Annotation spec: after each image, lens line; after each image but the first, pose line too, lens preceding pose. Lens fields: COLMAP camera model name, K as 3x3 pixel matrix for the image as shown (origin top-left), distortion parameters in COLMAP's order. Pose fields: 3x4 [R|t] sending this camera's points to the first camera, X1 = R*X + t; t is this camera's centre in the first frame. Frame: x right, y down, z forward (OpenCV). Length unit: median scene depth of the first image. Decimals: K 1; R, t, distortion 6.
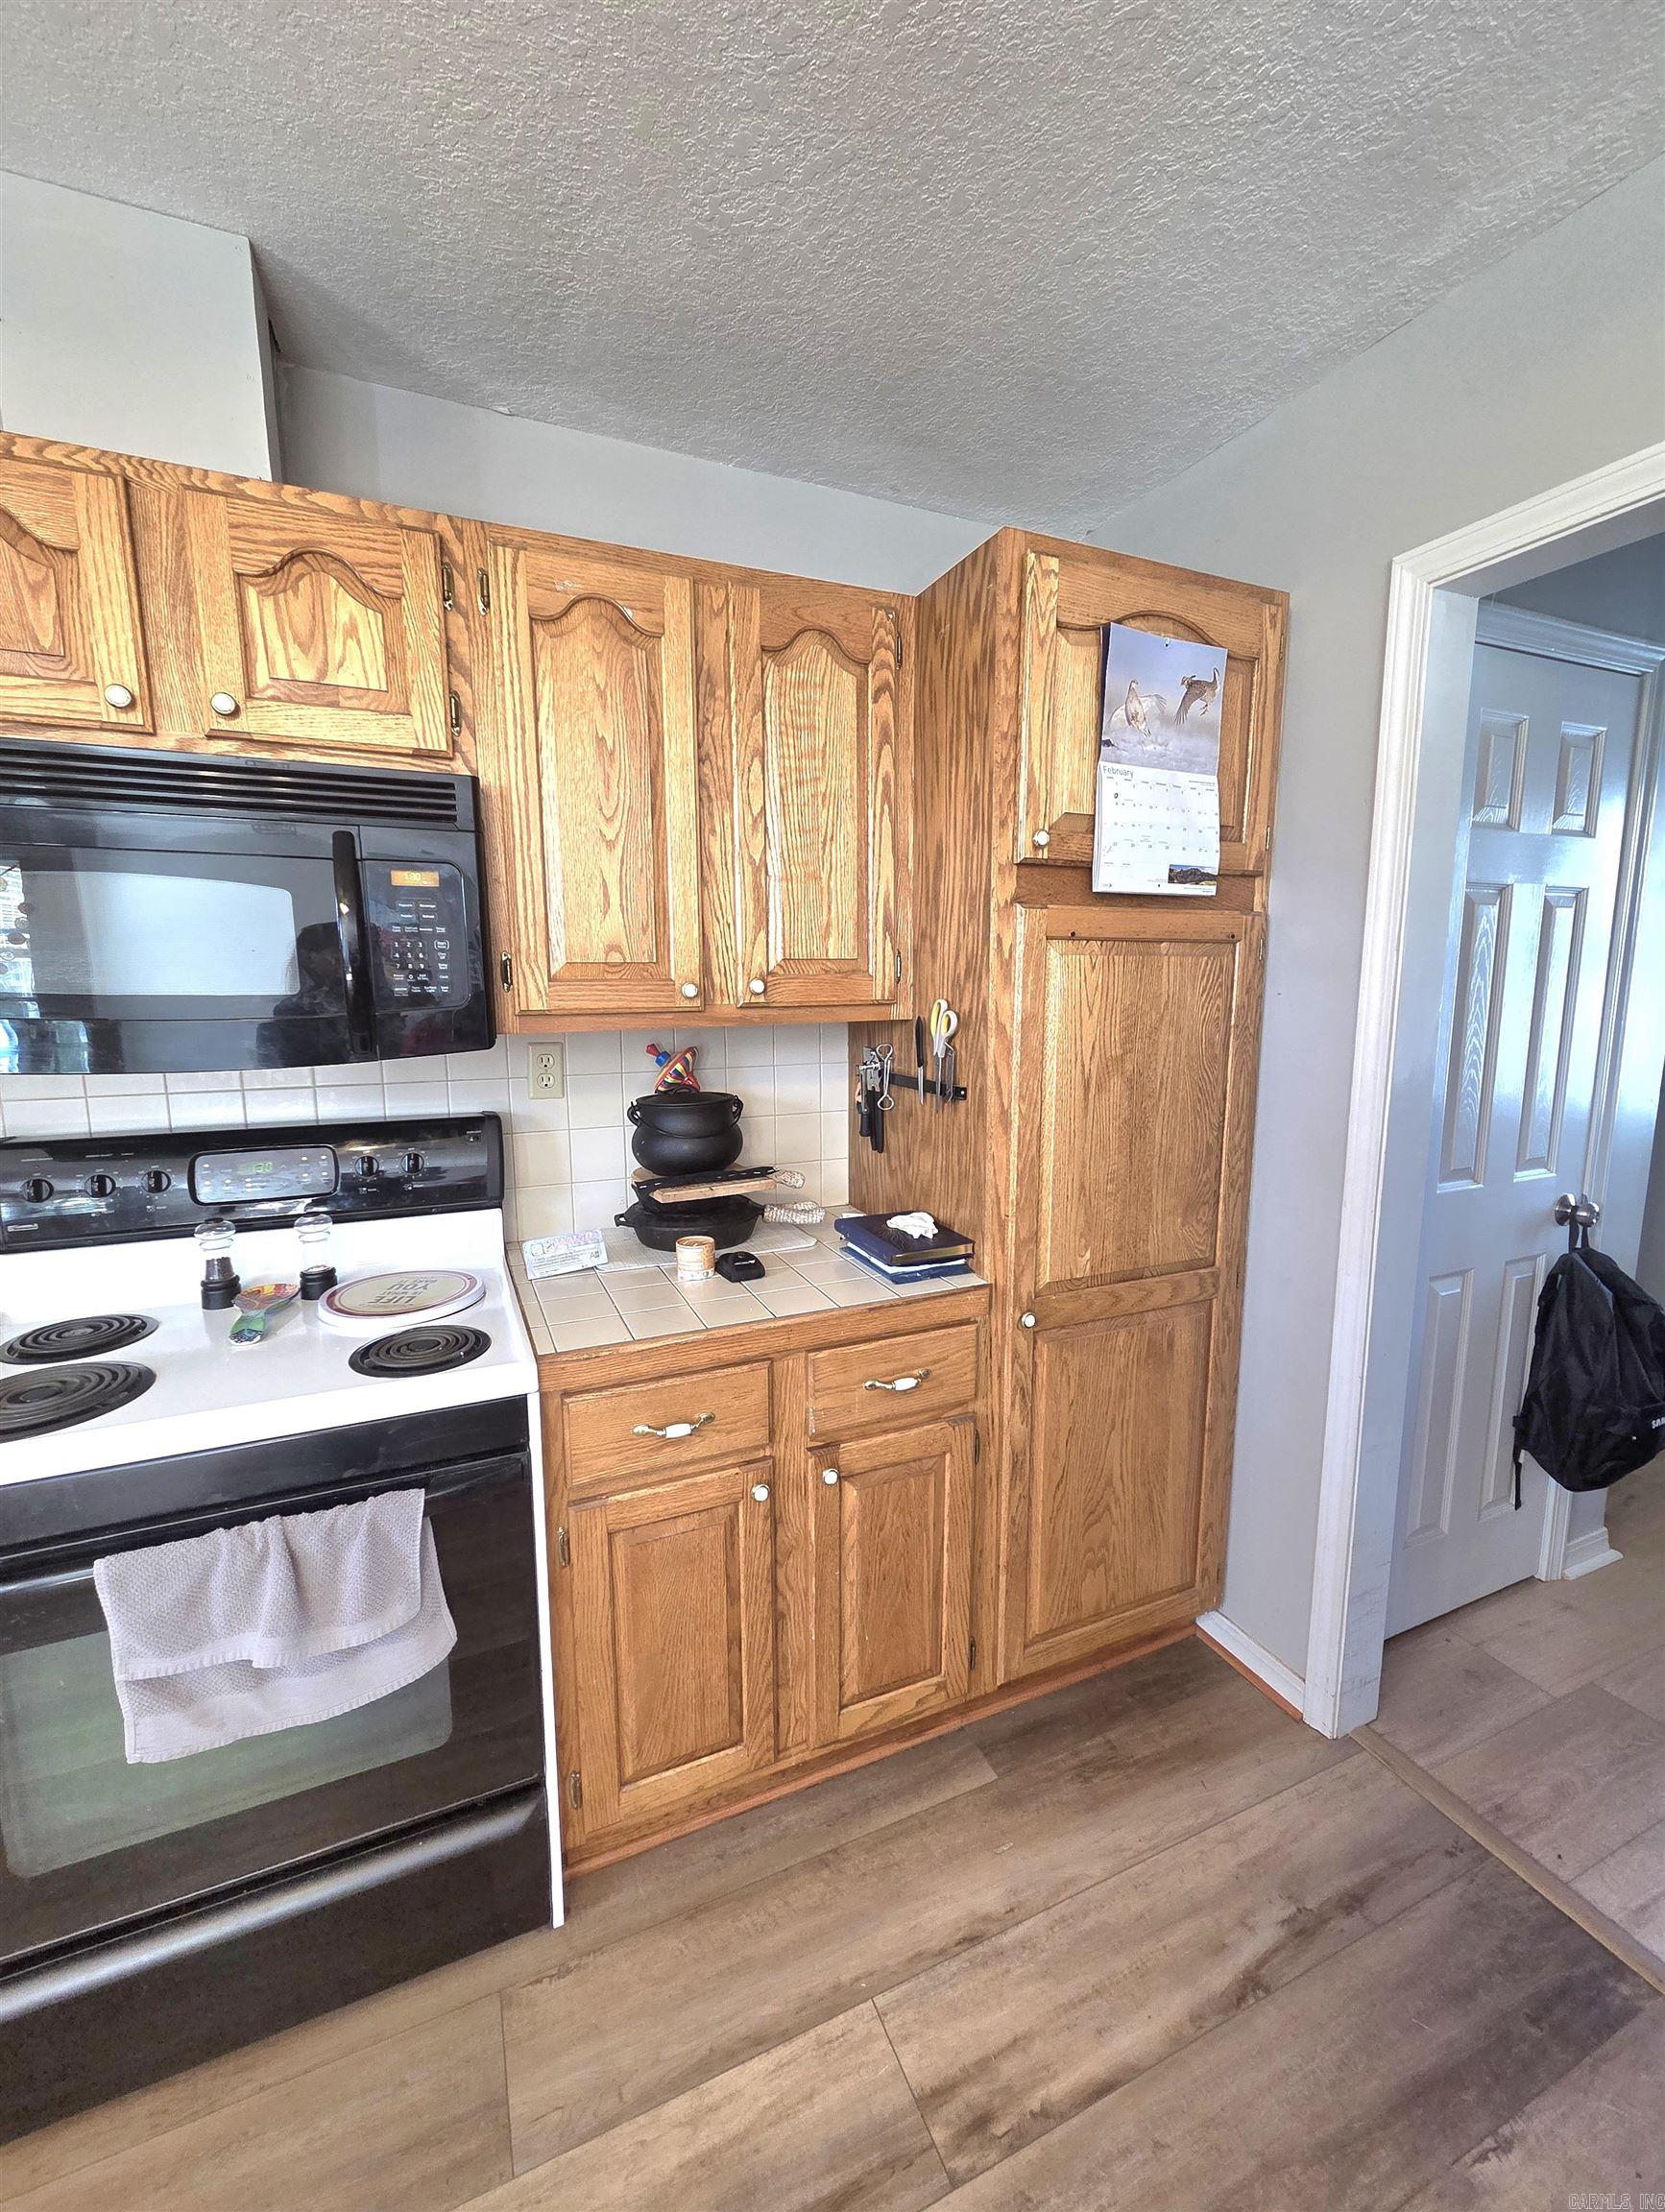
lens RADIAL K [[904.3, 0, 839.3], [0, 904.3, 1113.3], [0, 0, 1]] dist [0.004510, -0.000600]
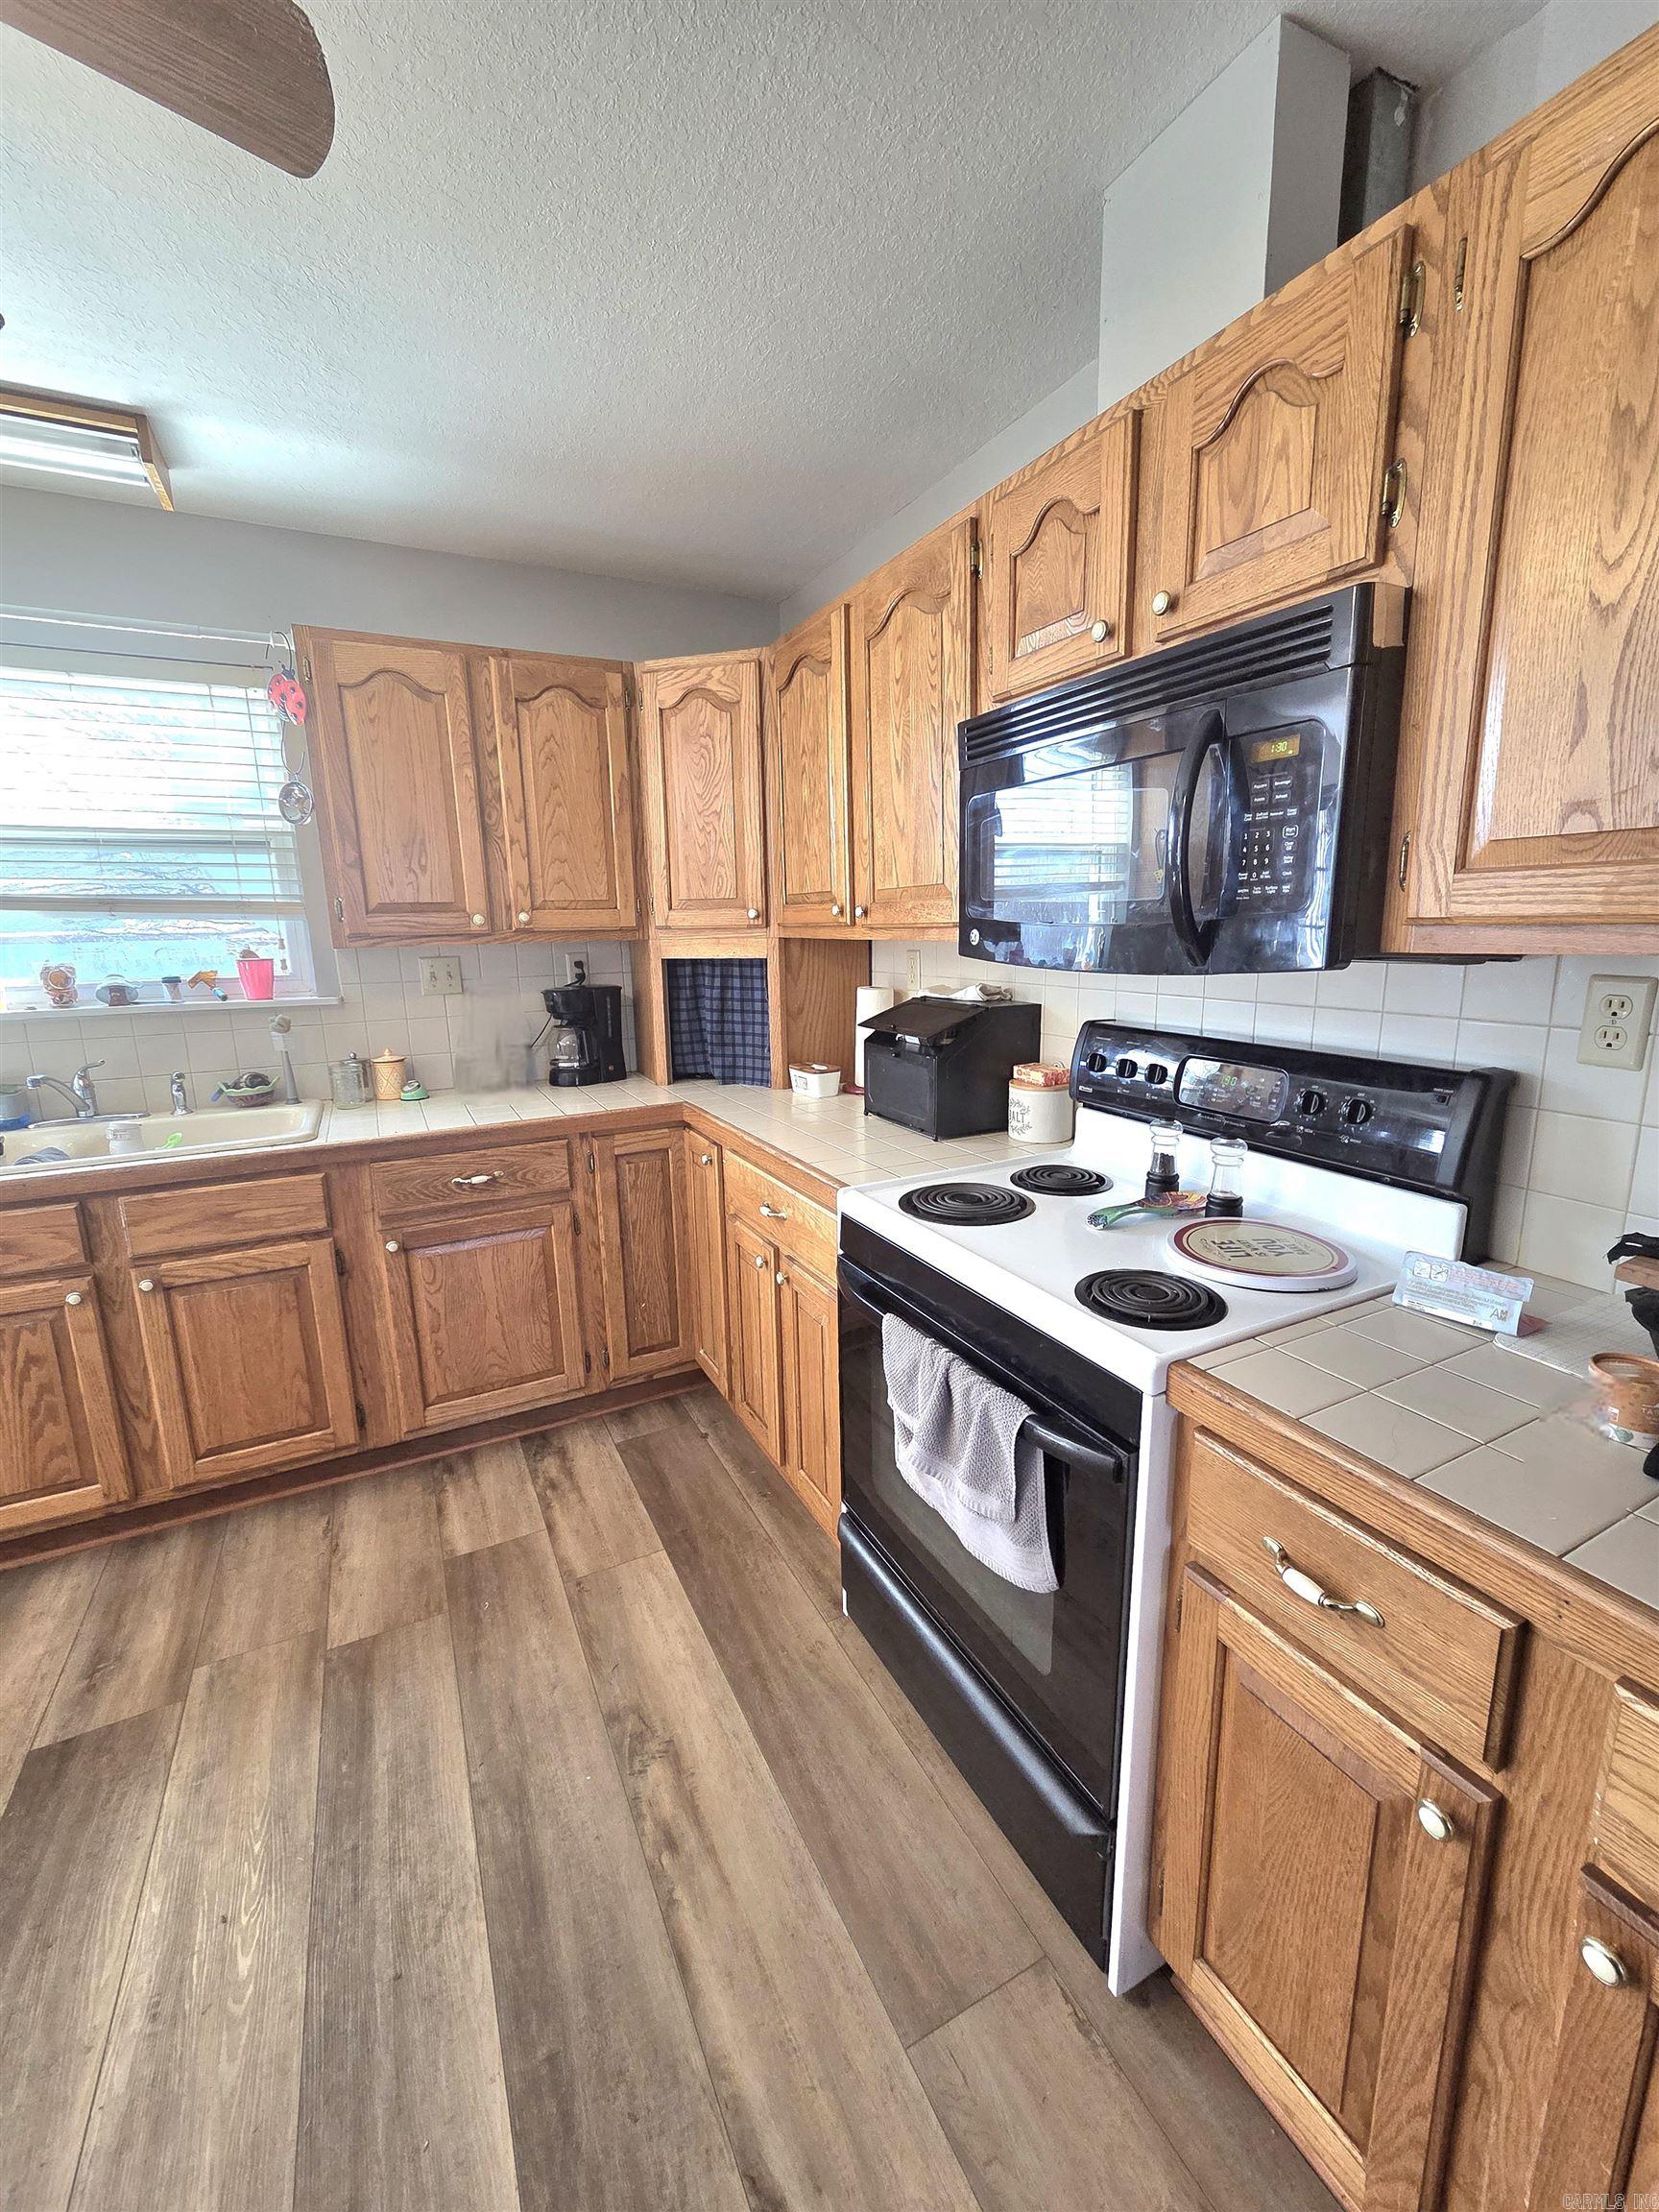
lens RADIAL K [[904.2, 0, 834.3], [0, 904.2, 1102.9], [0, 0, 1]] dist [0.004510, -0.000600]
pose [[0.054969, 0.200665, -0.978117, 0.315087], [-0.128524, 0.972871, 0.192366, -0.051805], [0.990182, 0.115137, 0.079268, 0.514600]]
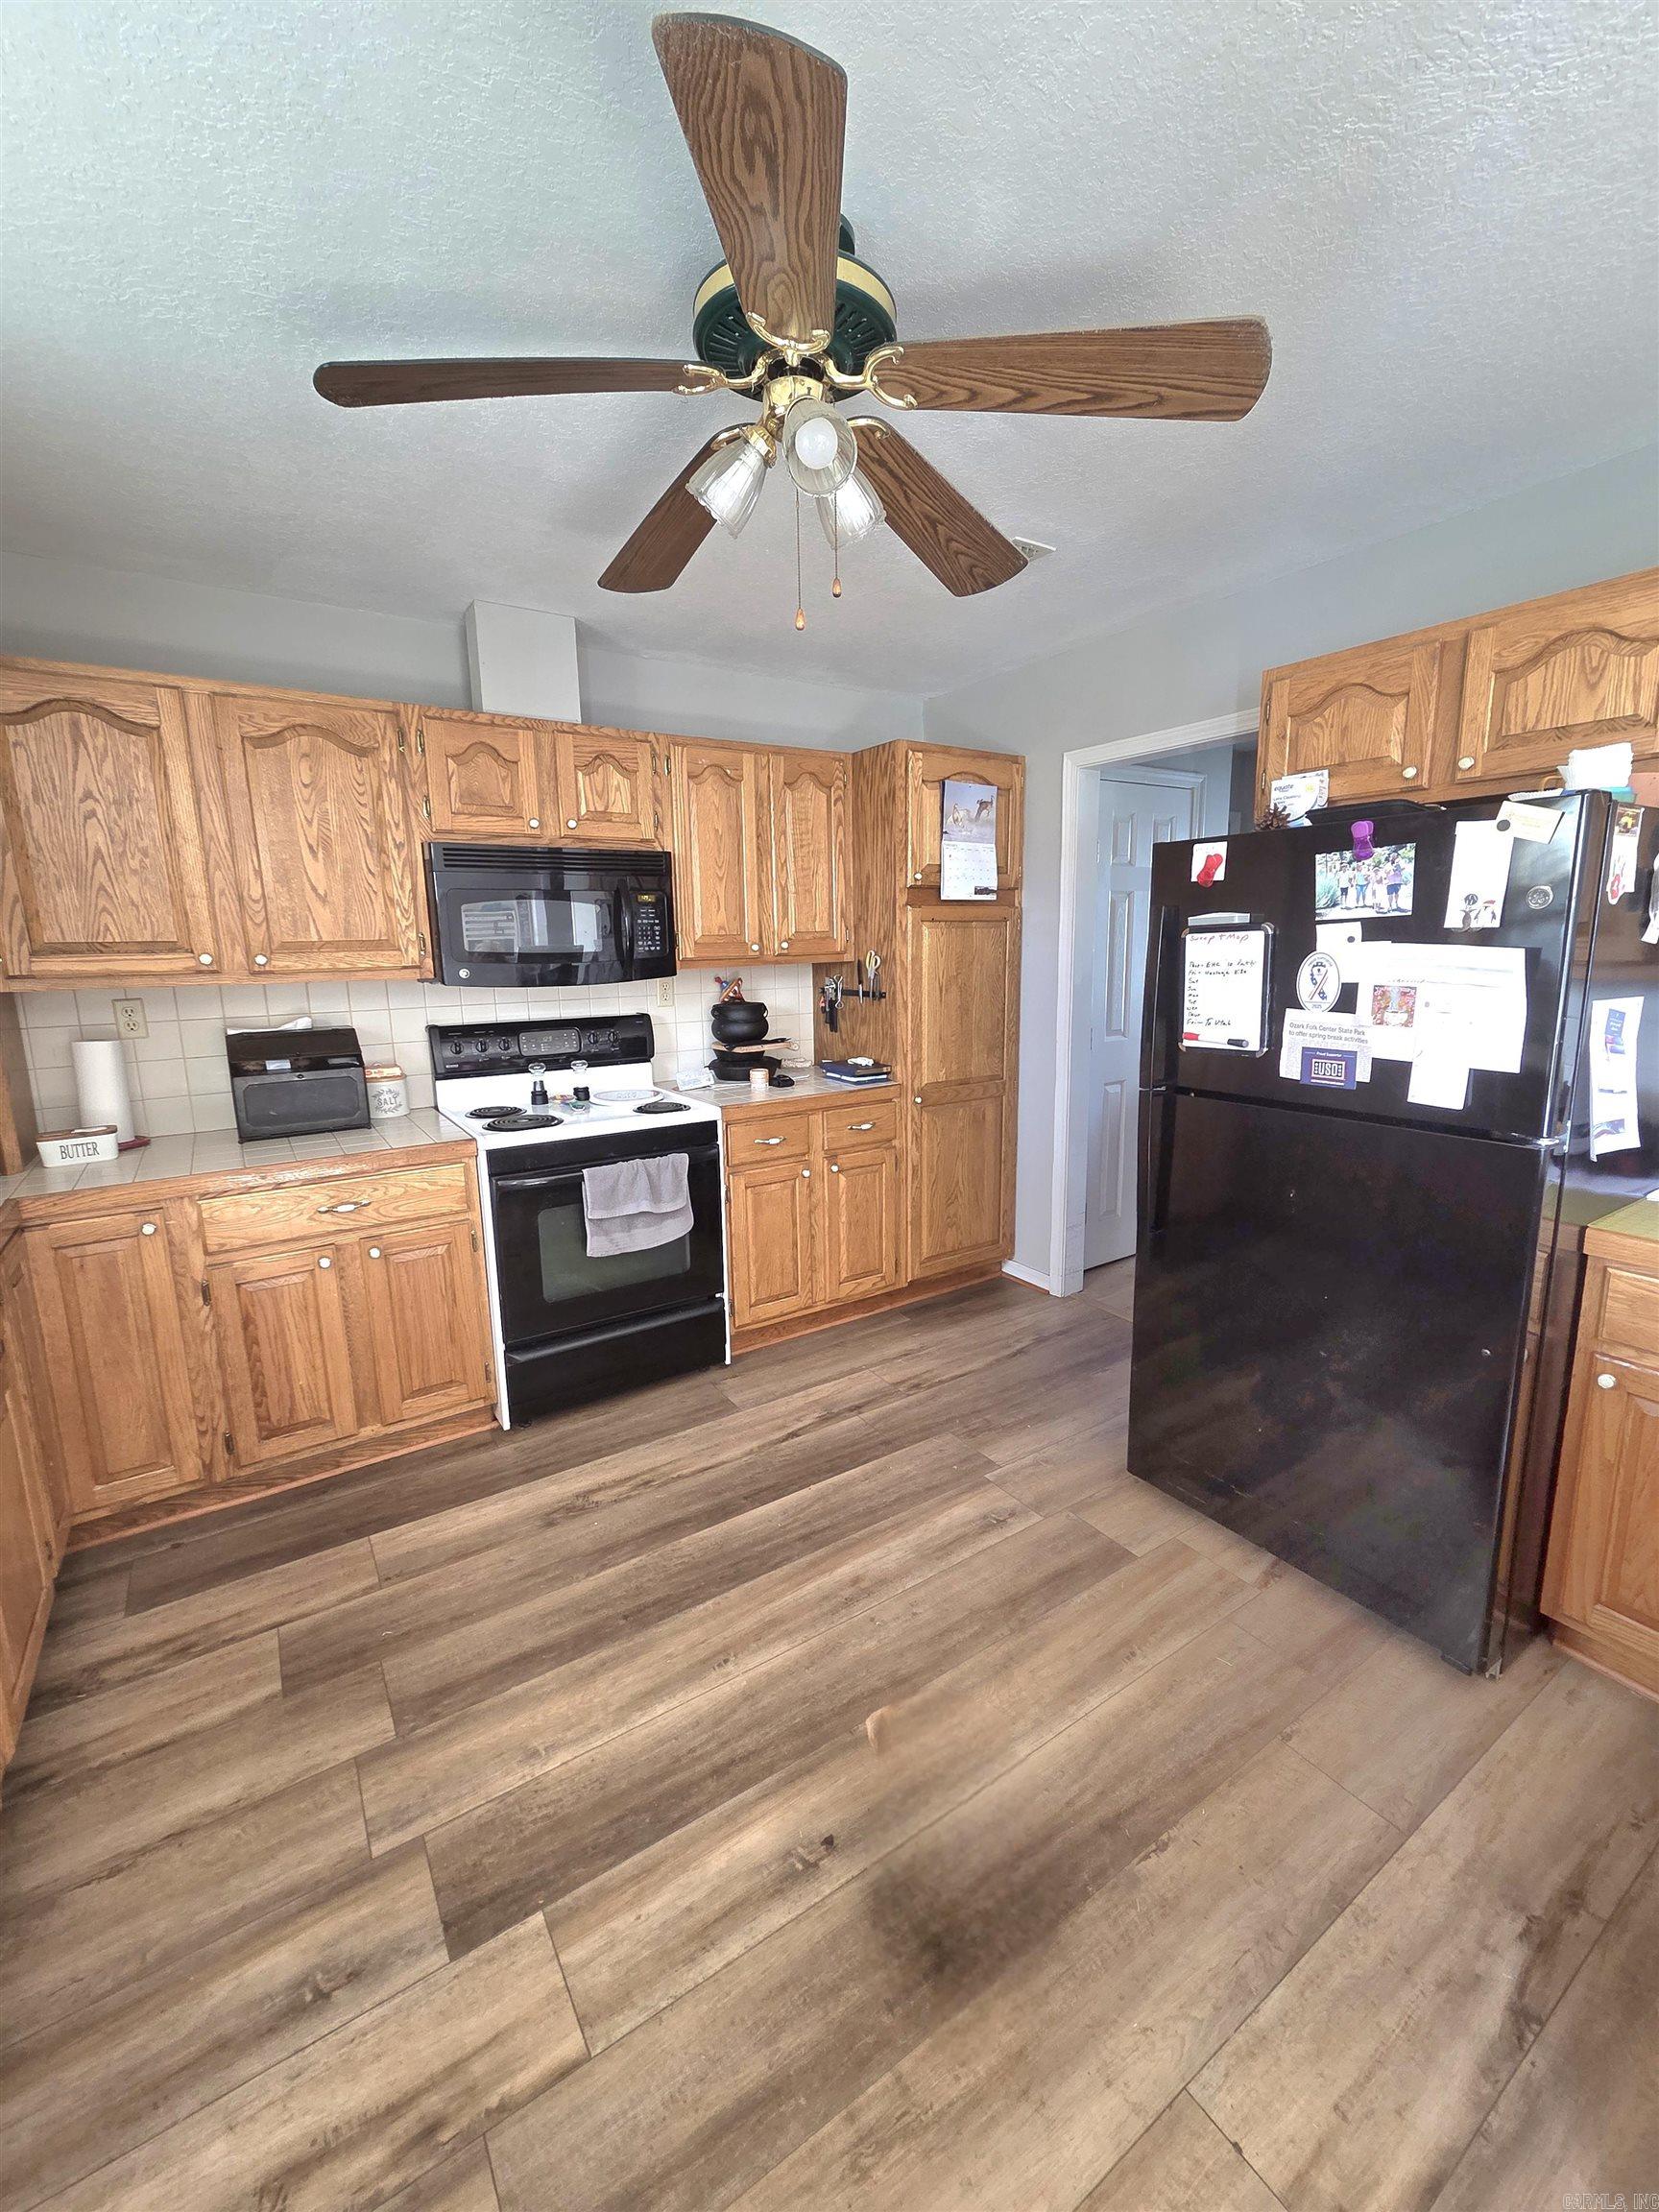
lens RADIAL K [[904.2, 0, 829.5], [0, 904.2, 1099.7], [0, 0, 1]] dist [0.004510, -0.000600]
pose [[0.986231, -0.041129, 0.160180, -0.354627], [0.036246, 0.998788, 0.033287, 0.154658], [-0.161355, -0.027023, 0.986526, -1.121415]]
